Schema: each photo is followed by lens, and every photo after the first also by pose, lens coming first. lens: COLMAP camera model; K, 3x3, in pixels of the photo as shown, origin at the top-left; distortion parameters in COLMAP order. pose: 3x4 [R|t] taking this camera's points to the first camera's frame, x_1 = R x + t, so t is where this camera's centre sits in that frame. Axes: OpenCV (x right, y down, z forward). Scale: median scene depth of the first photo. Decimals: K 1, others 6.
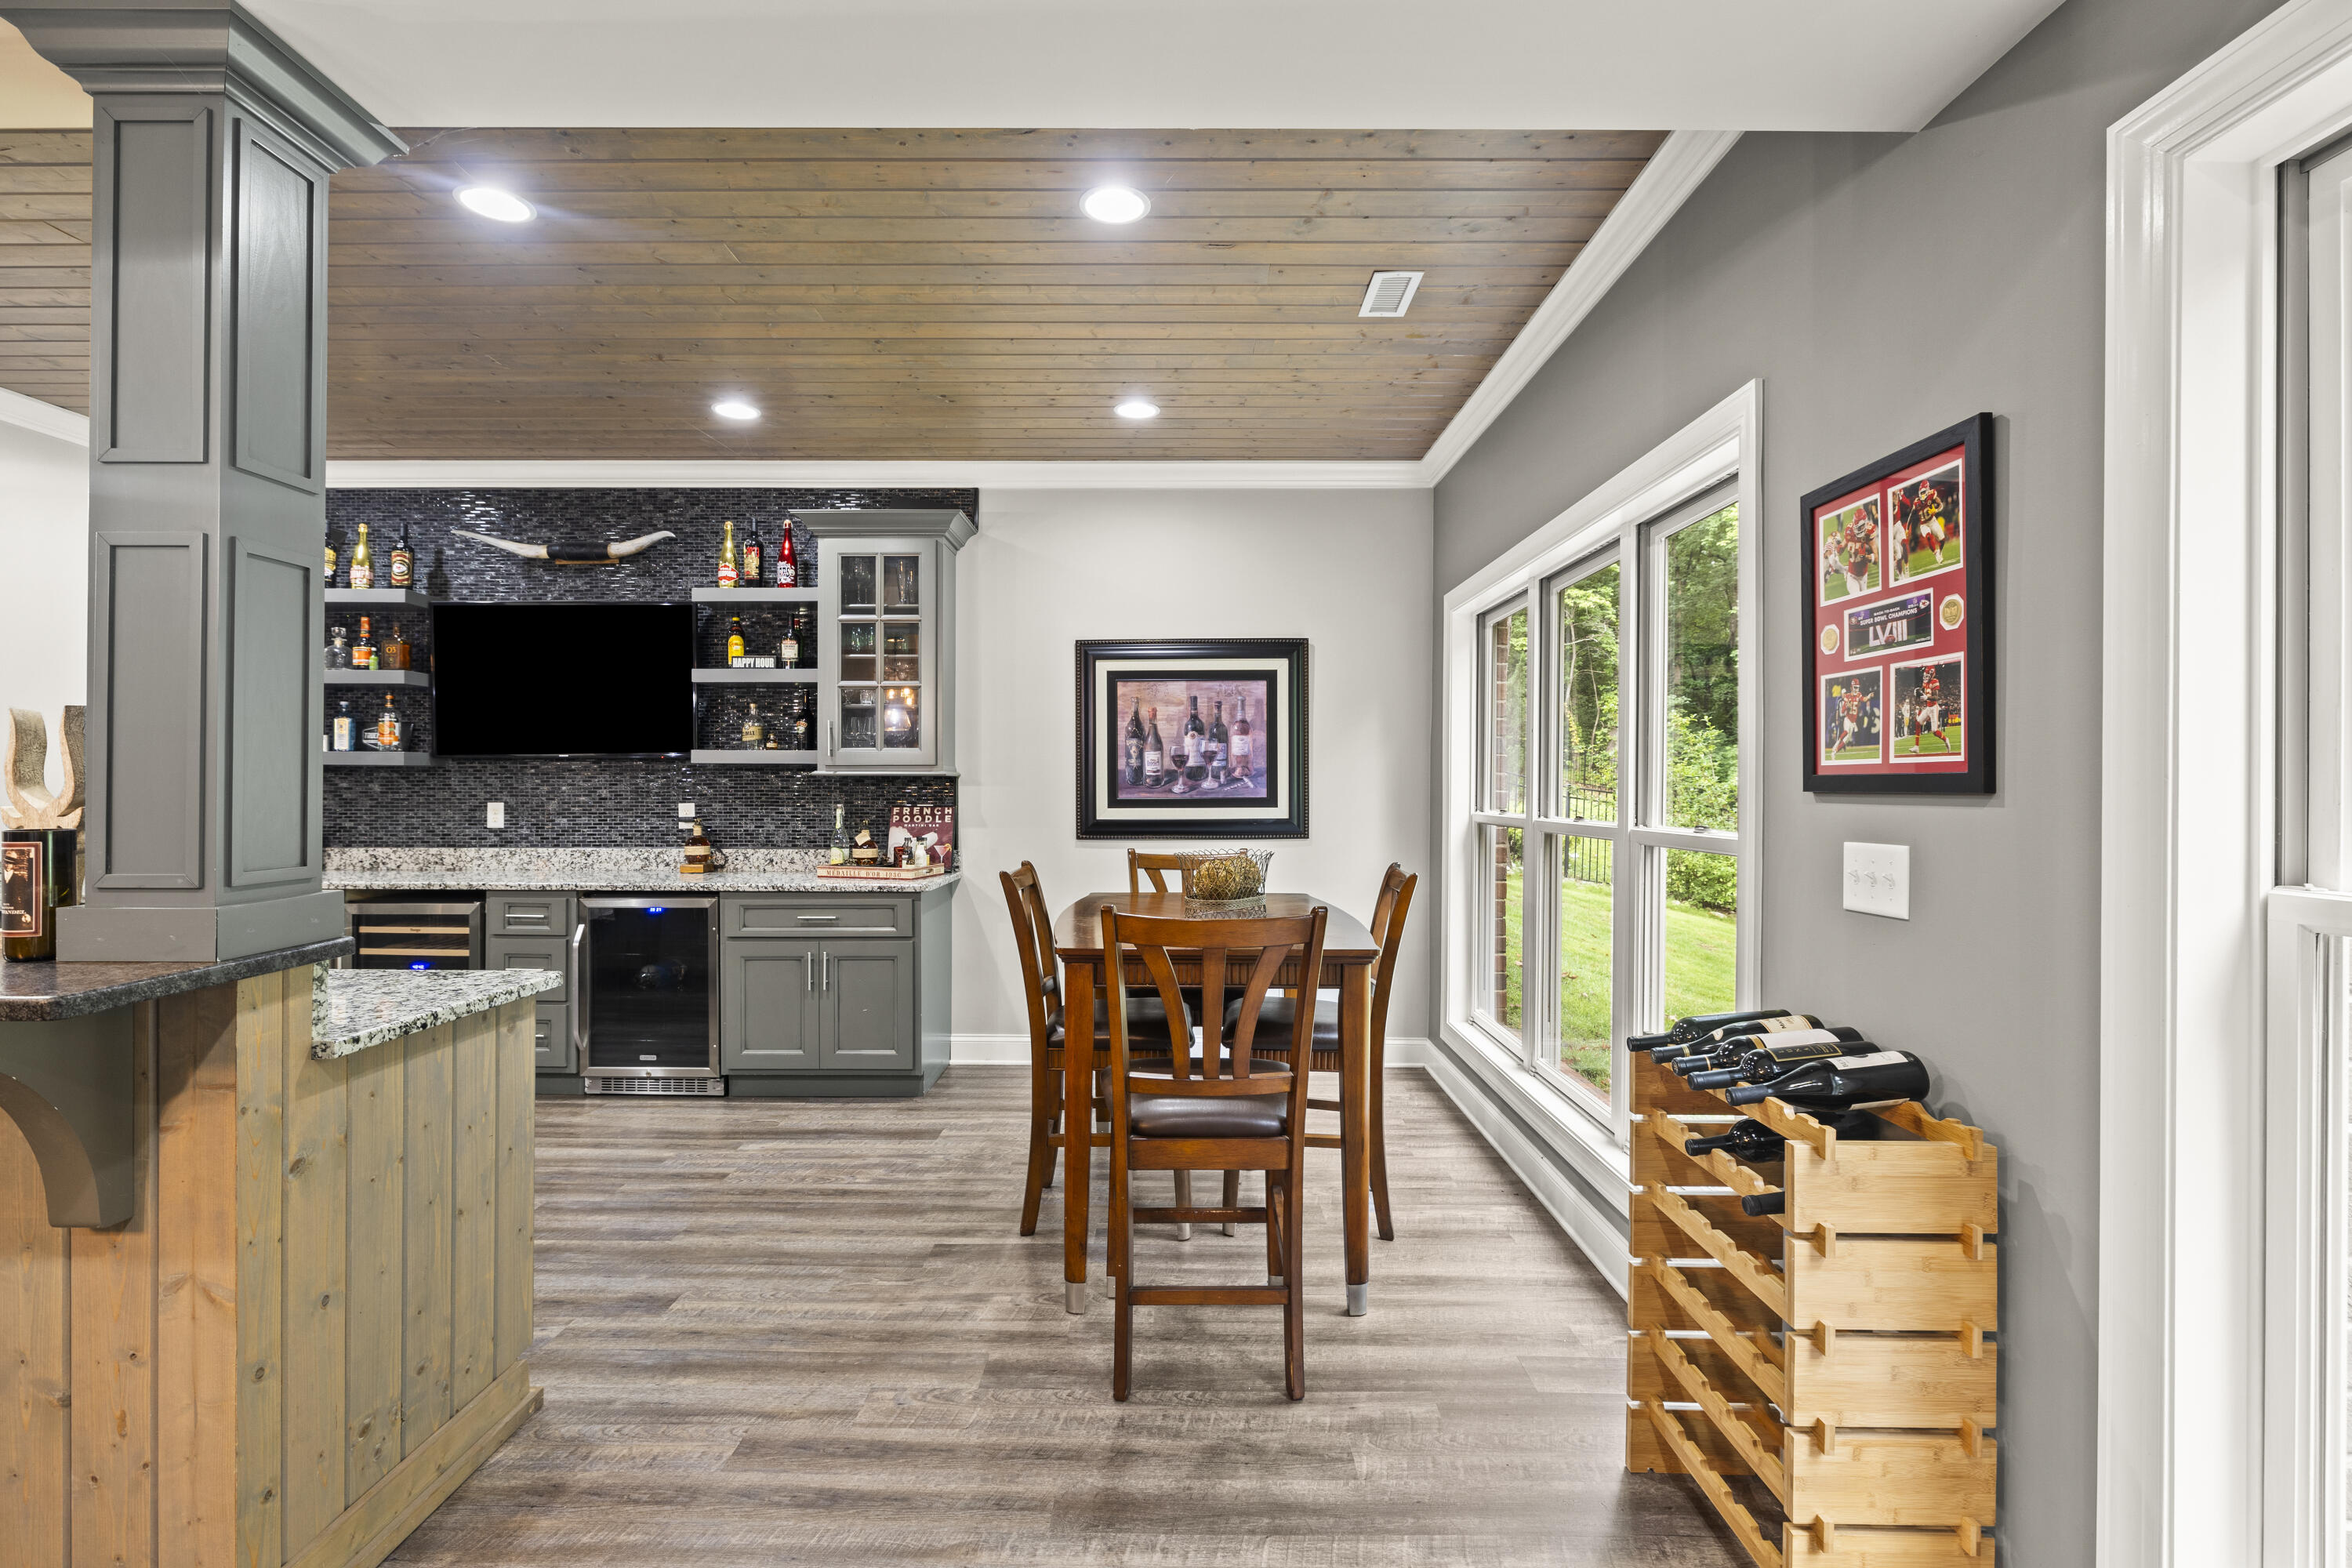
lens RADIAL K [[1070.2, 0, 1163.2], [0, 1070.2, 779.8], [0, 0, 1]] dist [-0.002916, 0.001243]
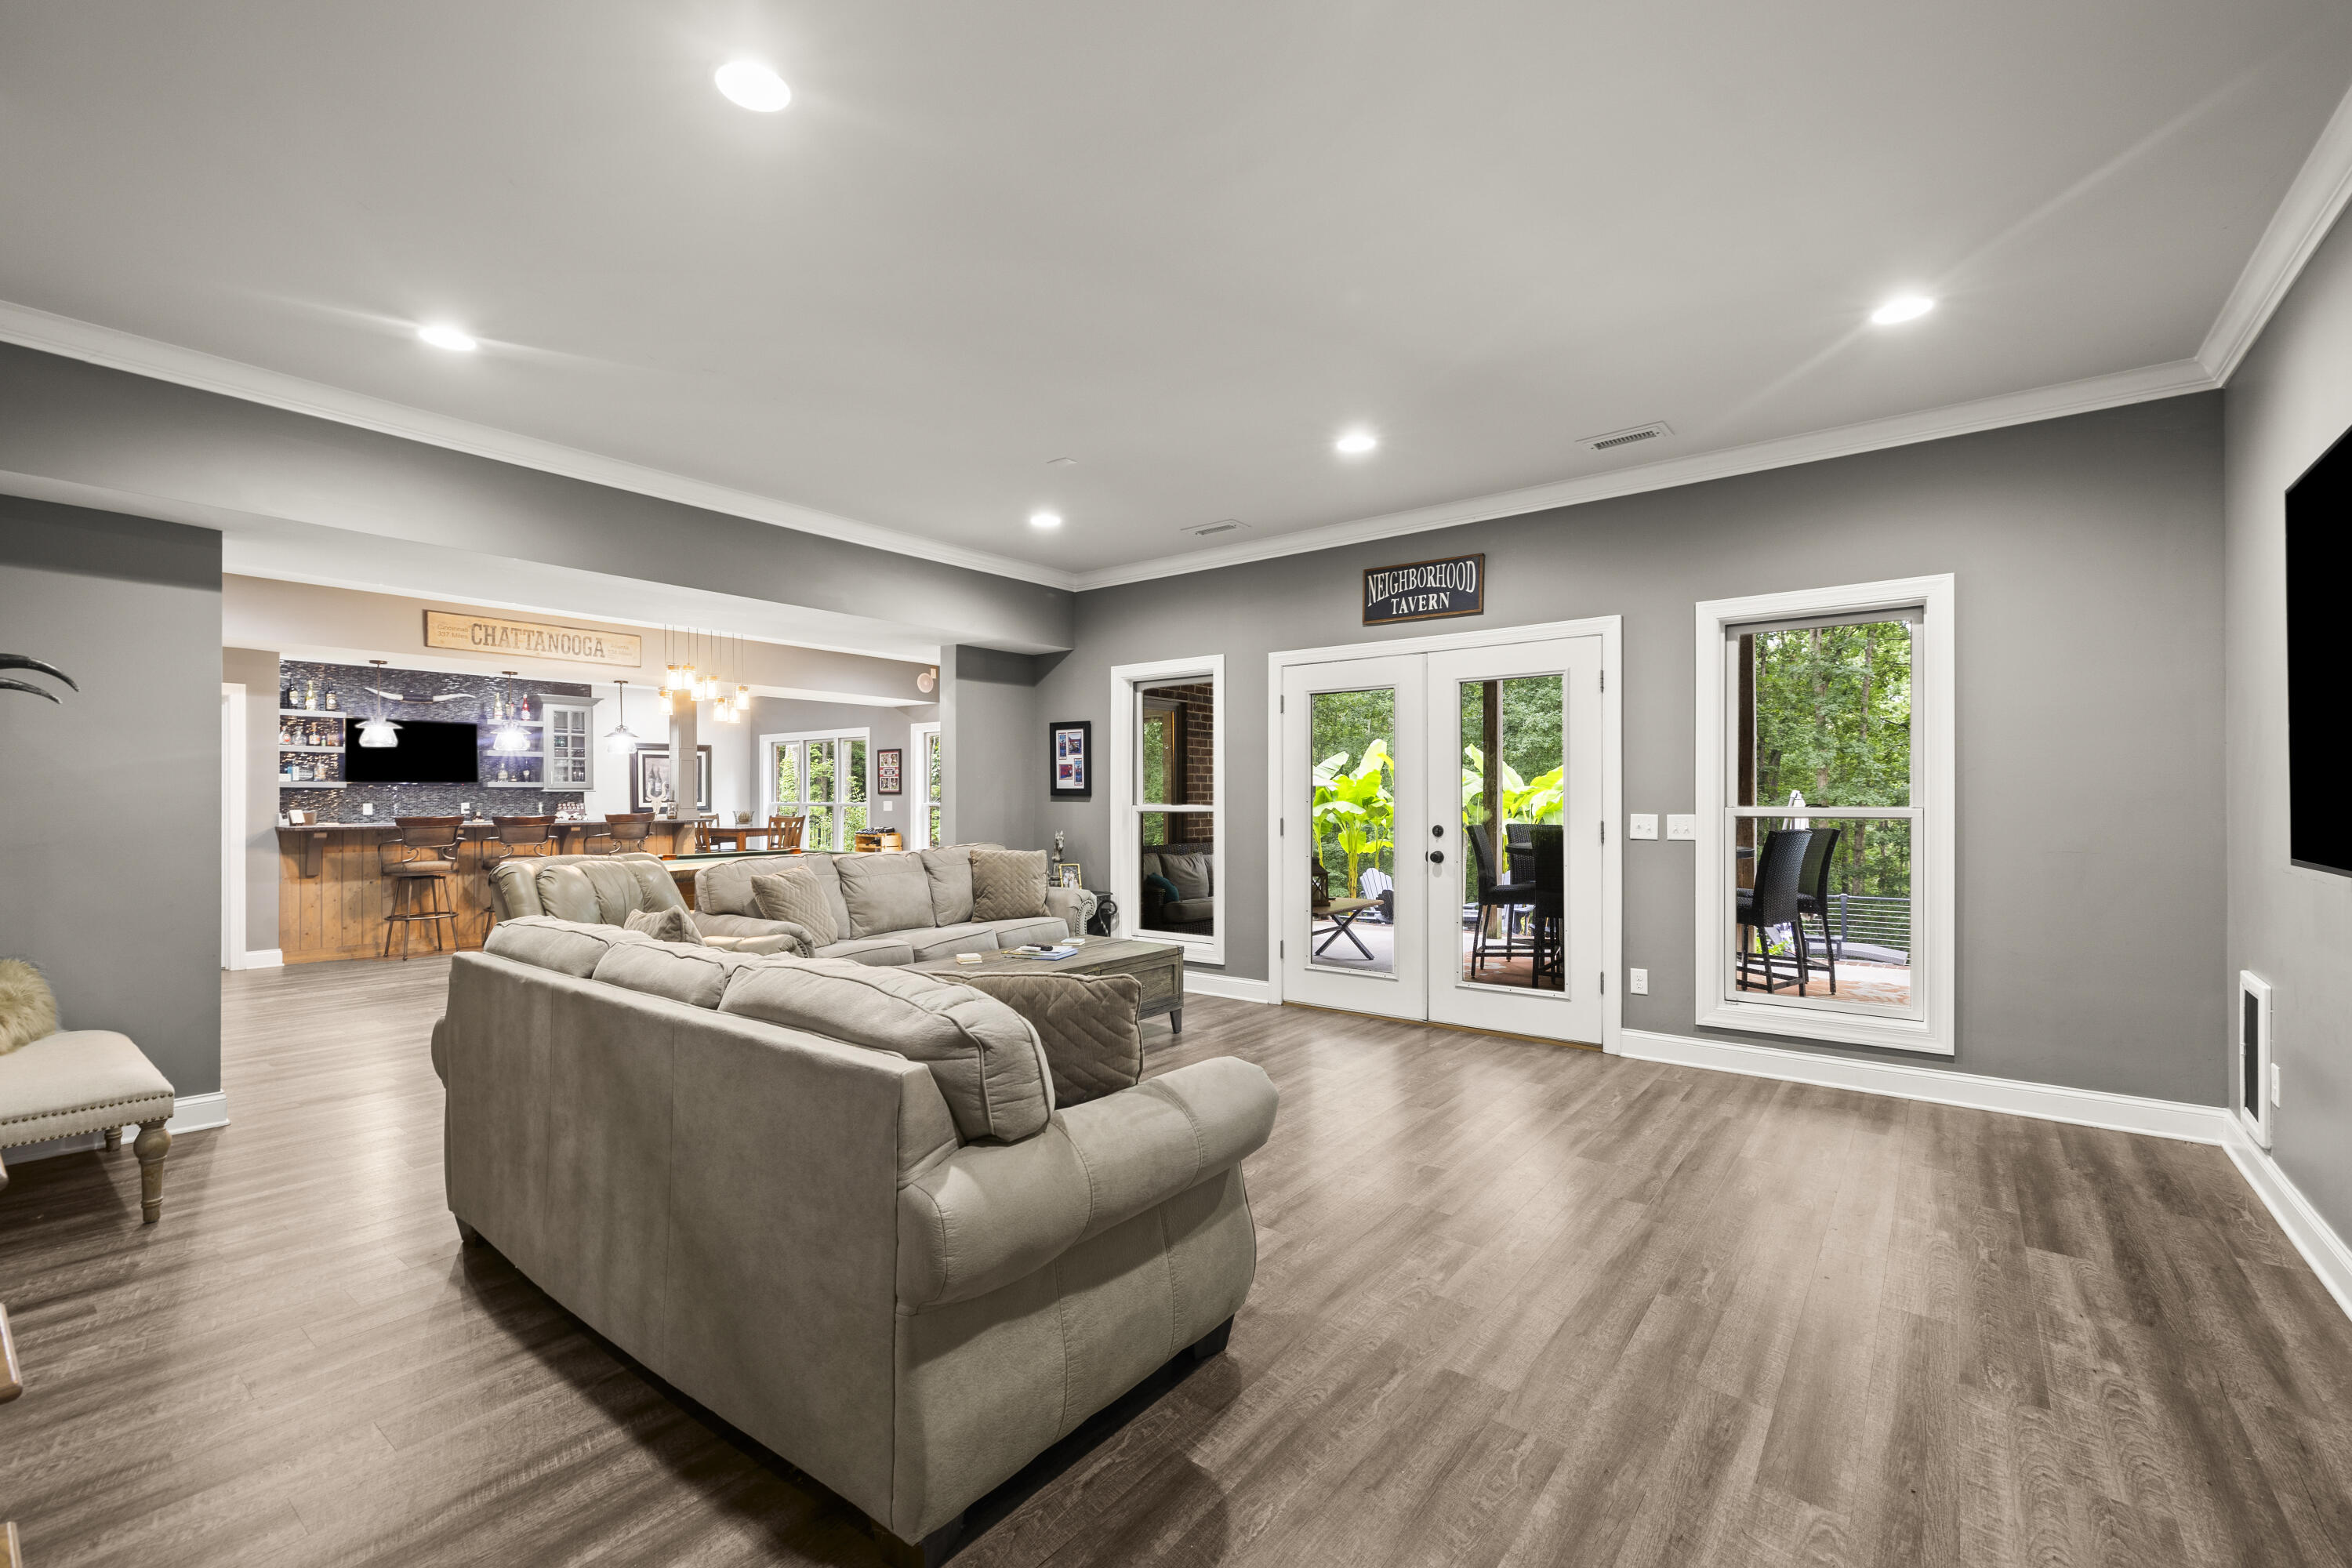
lens RADIAL K [[1015.6, 0, 1151.4], [0, 1015.6, 802.8], [0, 0, 1]] dist [0.006002, 0.001432]
pose [[0.621177, -0.010650, 0.783598, -1.339286], [0.003247, 0.999934, 0.011016, 0.000021], [-0.783663, -0.004299, 0.621171, -1.729420]]
